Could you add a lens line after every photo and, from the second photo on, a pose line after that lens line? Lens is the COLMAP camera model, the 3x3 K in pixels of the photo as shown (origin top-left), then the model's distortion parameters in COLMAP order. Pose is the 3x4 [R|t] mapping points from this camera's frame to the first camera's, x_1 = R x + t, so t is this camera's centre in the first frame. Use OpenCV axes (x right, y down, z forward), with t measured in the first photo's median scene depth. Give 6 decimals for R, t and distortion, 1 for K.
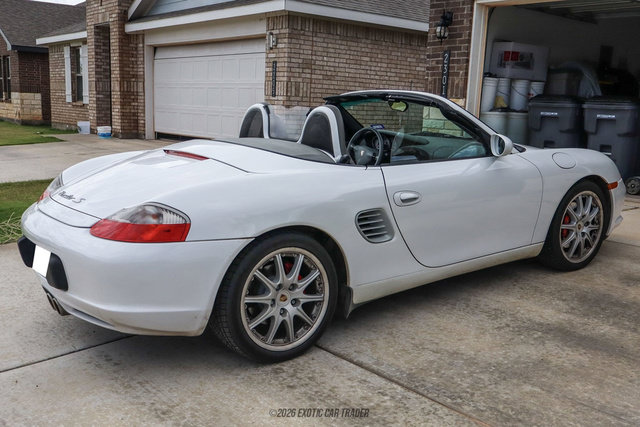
lens RADIAL K [[673.0, 0, 319.7], [0, 673.0, 245.7], [0, 0, 1]] dist [-0.010466, -0.015865]
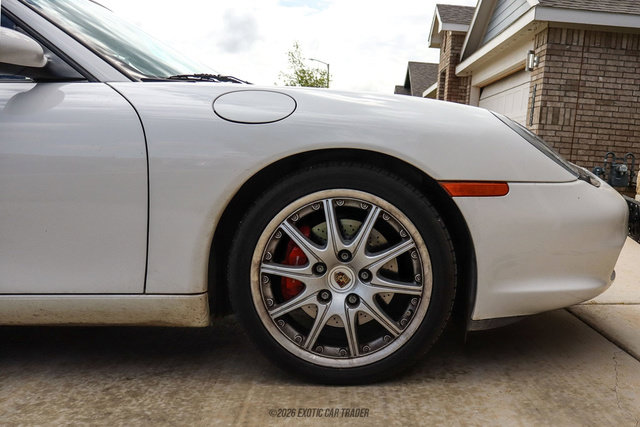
lens RADIAL K [[617.4, 0, 364.2], [0, 617.4, 239.9], [0, 0, 1]] dist [-0.004570, 0.003370]
pose [[0.803427, 0.098440, -0.587209, 0.329535], [-0.152143, 0.987439, -0.042629, -0.020384], [0.575637, 0.123589, 0.808312, 0.377169]]
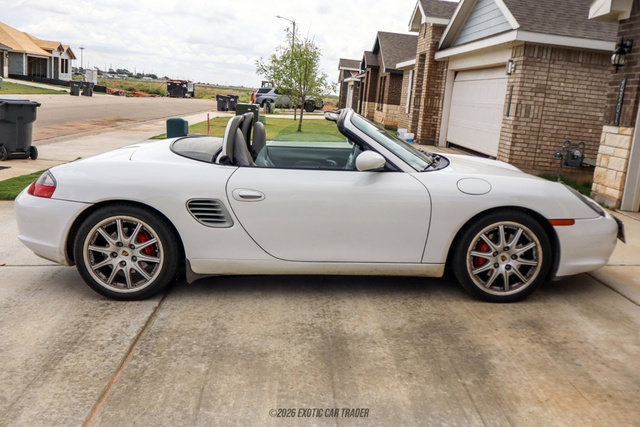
lens RADIAL K [[577.8, 0, 340.1], [0, 577.8, 201.0], [0, 0, 1]] dist [-0.009149, 0.011658]
pose [[0.828328, 0.135534, -0.543603, 0.338122], [-0.171974, 0.984964, -0.016473, -0.029550], [0.533196, 0.107131, 0.839181, 0.094085]]
